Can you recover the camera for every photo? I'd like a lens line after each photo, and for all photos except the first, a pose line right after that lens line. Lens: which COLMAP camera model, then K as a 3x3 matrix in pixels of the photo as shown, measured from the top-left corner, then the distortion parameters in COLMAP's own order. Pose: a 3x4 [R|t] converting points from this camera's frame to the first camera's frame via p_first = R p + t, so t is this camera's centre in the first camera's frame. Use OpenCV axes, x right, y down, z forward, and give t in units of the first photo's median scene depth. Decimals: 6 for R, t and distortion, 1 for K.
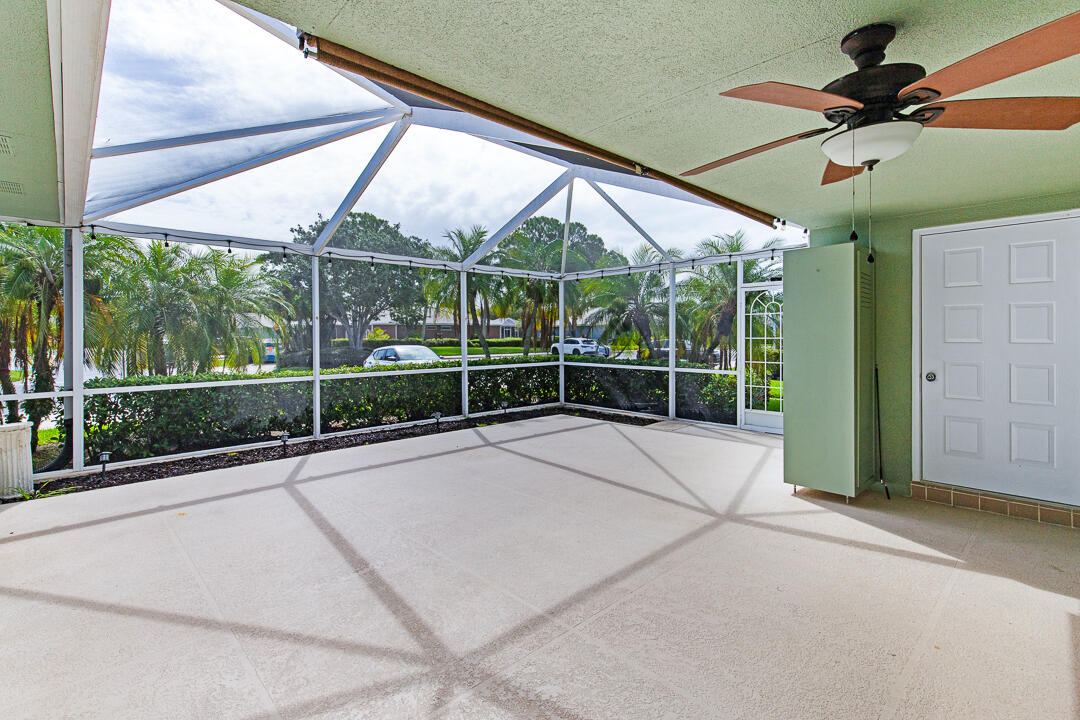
lens RADIAL K [[496.1, 0, 543.1], [0, 496.1, 336.1], [0, 0, 1]] dist [0.005795, -0.002016]
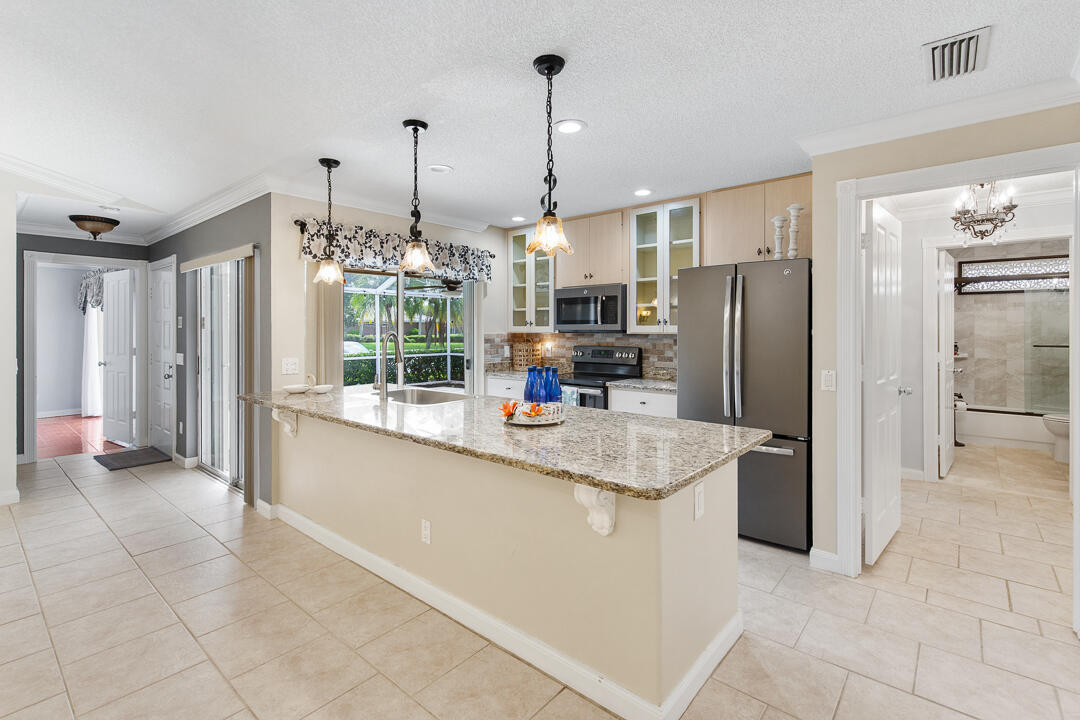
lens RADIAL K [[496.1, 0, 541.2], [0, 496.1, 328.6], [0, 0, 1]] dist [0.005795, -0.002016]
pose [[0.993364, 0.003103, 0.114973, 0.207293], [-0.002534, 0.999984, -0.005095, -0.019346], [-0.114987, 0.004770, 0.993355, -0.709792]]
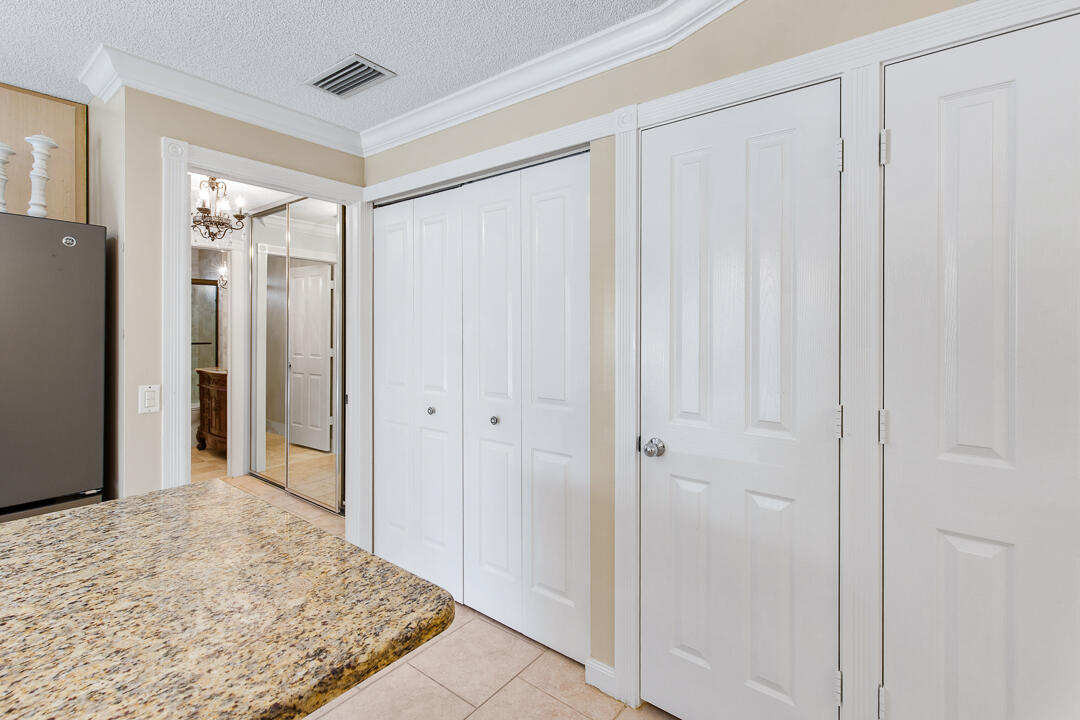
lens RADIAL K [[496.1, 0, 537.3], [0, 496.1, 326.4], [0, 0, 1]] dist [0.005795, -0.002016]
pose [[-0.153671, 0.008671, 0.988084, 0.156417], [0.003219, 0.999961, -0.008275, -0.020251], [-0.988117, 0.001910, -0.153693, -0.529653]]
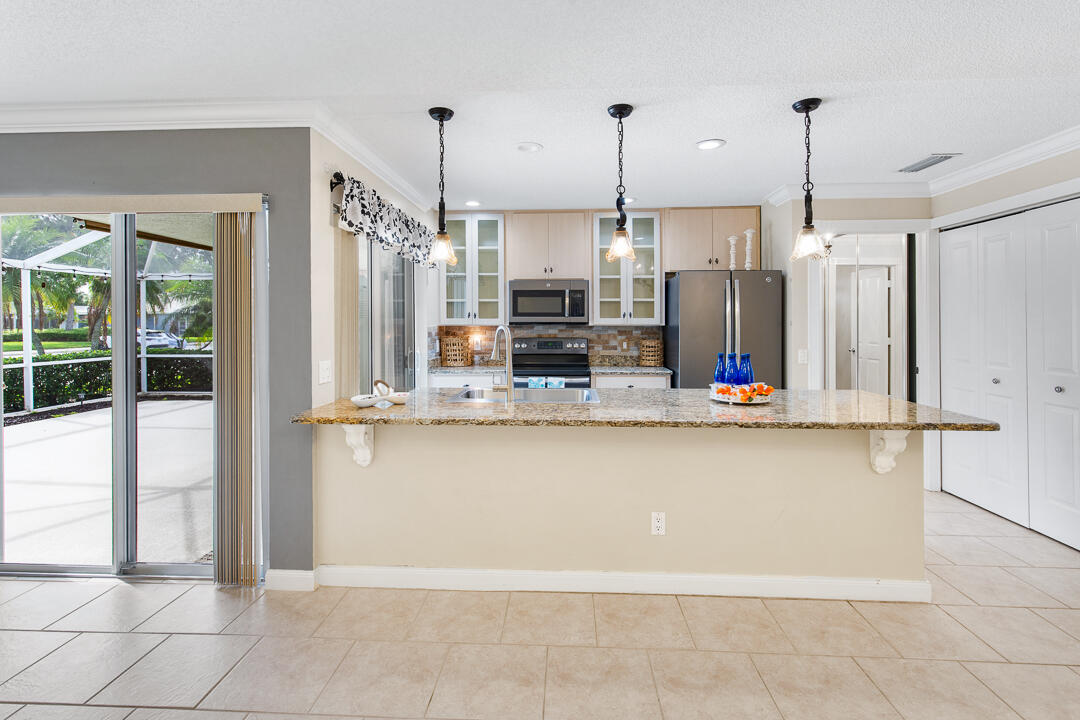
lens RADIAL K [[496.1, 0, 539.0], [0, 496.1, 321.9], [0, 0, 1]] dist [0.005795, -0.002016]
pose [[0.725564, 0.002527, 0.688150, -0.123338], [0.001593, 0.999984, -0.005351, -0.017876], [-0.688153, 0.004979, 0.725548, -0.553920]]
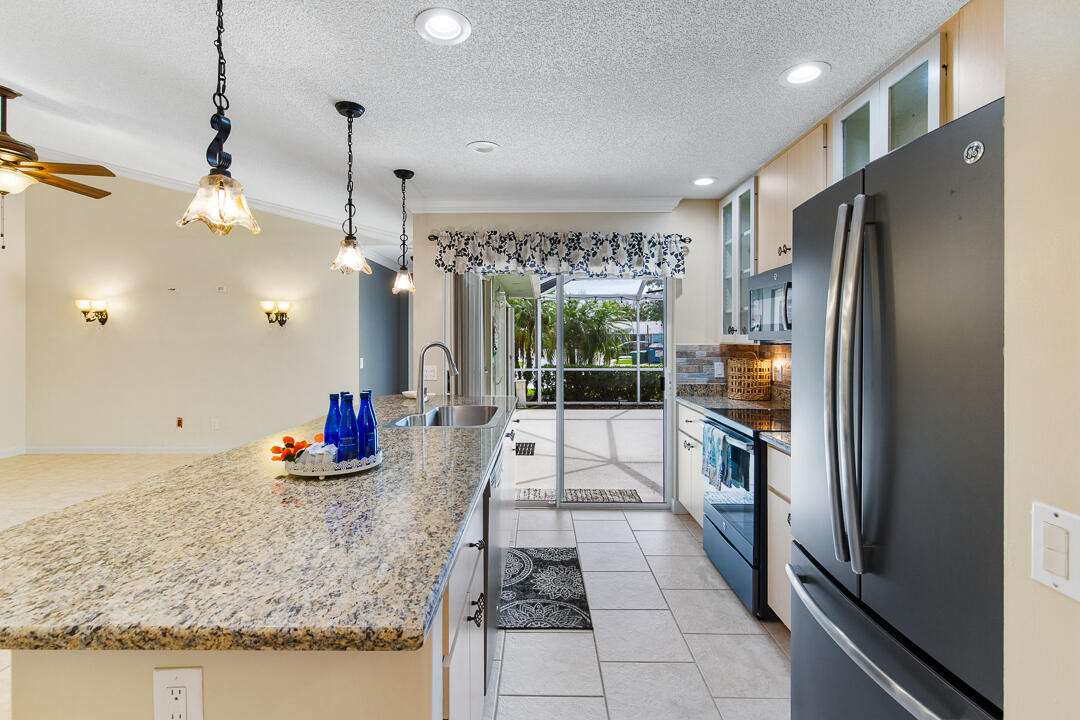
lens RADIAL K [[496.1, 0, 537.8], [0, 496.1, 341.3], [0, 0, 1]] dist [0.005795, -0.002016]
pose [[0.725002, 0.007702, -0.688704, 0.467201], [-0.005817, 0.999970, 0.005059, -0.021026], [0.688723, 0.000339, 0.725025, -0.489781]]
